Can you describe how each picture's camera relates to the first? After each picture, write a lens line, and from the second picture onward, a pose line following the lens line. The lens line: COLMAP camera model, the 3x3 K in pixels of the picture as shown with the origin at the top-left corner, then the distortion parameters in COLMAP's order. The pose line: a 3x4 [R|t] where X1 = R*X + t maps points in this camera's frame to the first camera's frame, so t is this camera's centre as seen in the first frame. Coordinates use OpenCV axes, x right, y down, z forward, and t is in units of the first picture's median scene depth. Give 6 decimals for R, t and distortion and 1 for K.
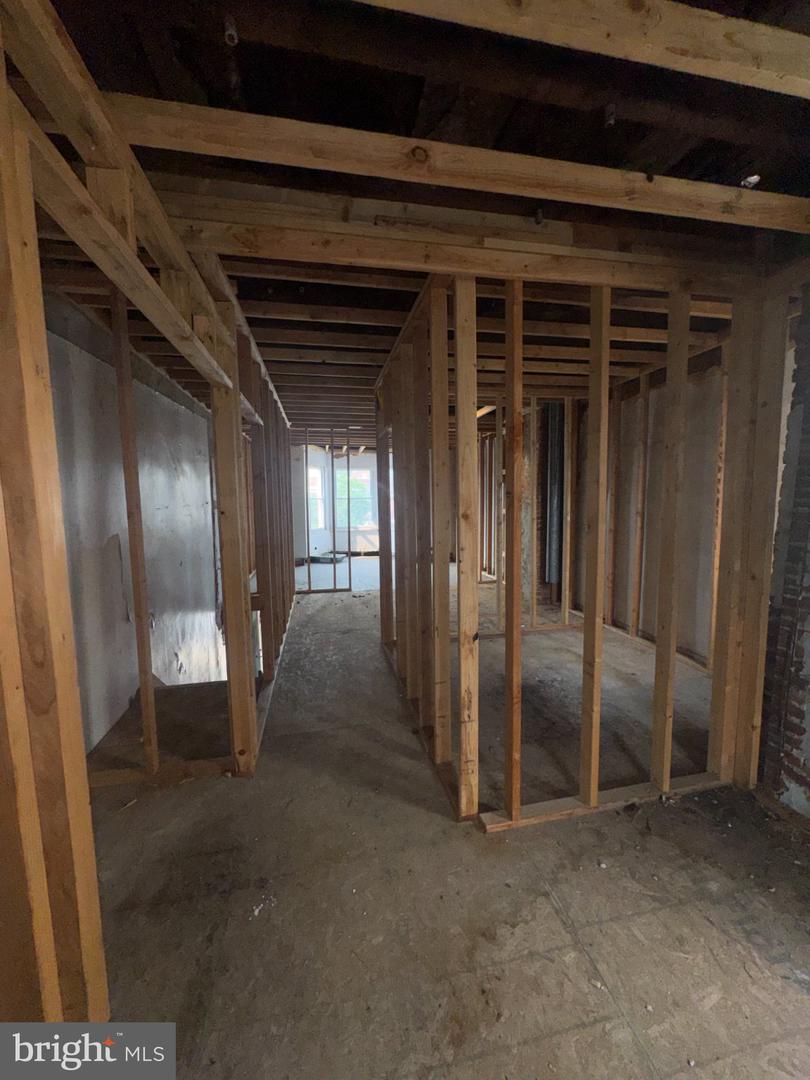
lens RADIAL K [[431.3, 0, 406.8], [0, 431.3, 538.1], [0, 0, 1]] dist [-0.006209, 0.000936]
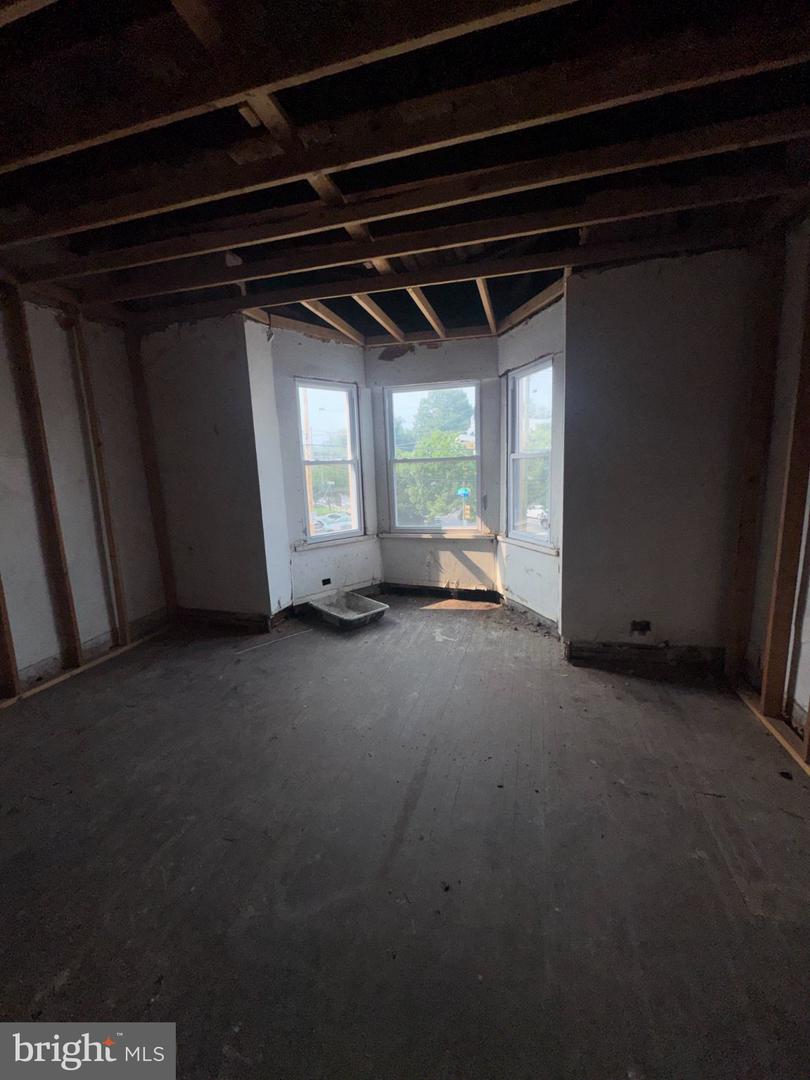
lens RADIAL K [[431.3, 0, 404.4], [0, 431.3, 540.2], [0, 0, 1]] dist [-0.006209, 0.000936]
pose [[0.886681, 0.063435, -0.458009, 0.043907], [-0.025859, 0.995797, 0.087857, -0.052390], [0.461657, -0.066058, 0.884595, 0.629810]]
